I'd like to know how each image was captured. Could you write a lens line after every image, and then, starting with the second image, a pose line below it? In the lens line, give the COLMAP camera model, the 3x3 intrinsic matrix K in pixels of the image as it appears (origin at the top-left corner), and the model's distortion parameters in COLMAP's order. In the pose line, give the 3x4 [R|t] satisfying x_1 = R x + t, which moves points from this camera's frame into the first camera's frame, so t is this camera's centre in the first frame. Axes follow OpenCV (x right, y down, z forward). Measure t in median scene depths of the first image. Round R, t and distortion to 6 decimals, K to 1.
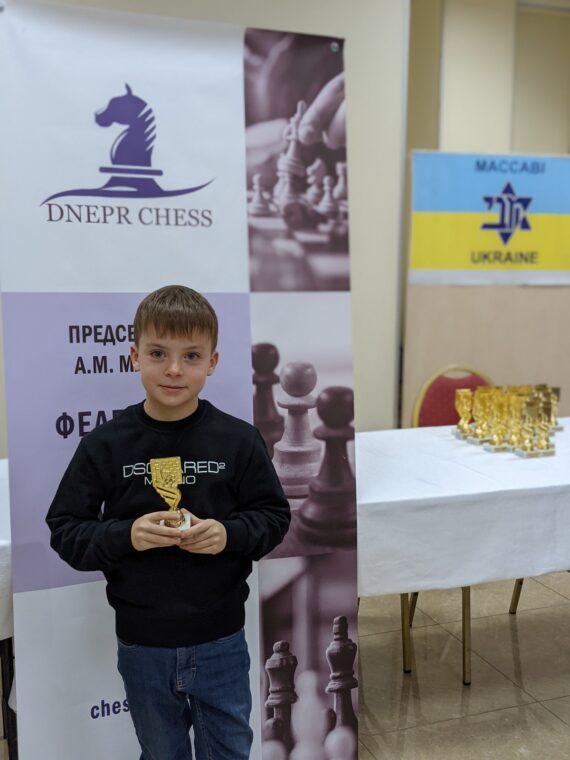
lens RADIAL K [[848.9, 0, 299.0], [0, 848.9, 394.6], [0, 0, 1]] dist [0.119099, -0.316205]
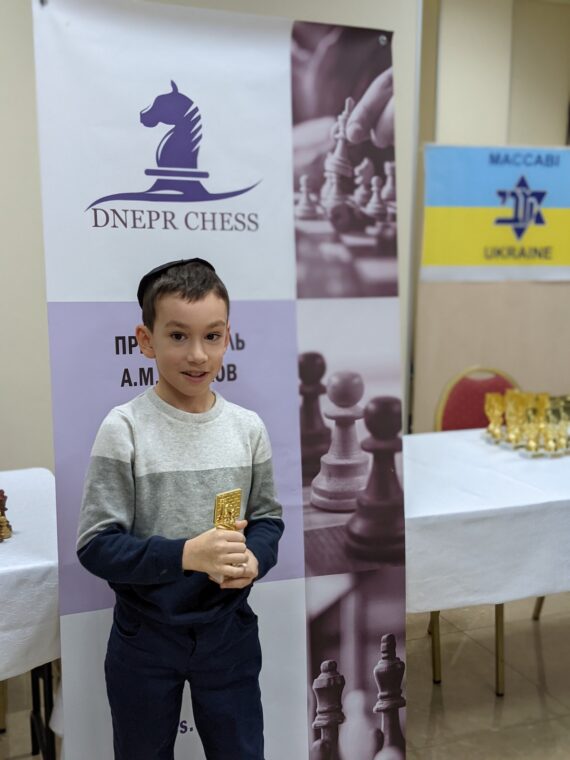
lens RADIAL K [[847.2, 0, 265.0], [0, 847.2, 396.6], [0, 0, 1]] dist [0.130137, -0.344555]
pose [[0.999982, -0.005536, 0.002092, -0.093945], [0.005502, 0.999864, 0.015529, -0.024803], [-0.002178, -0.015517, 0.999877, 0.041570]]
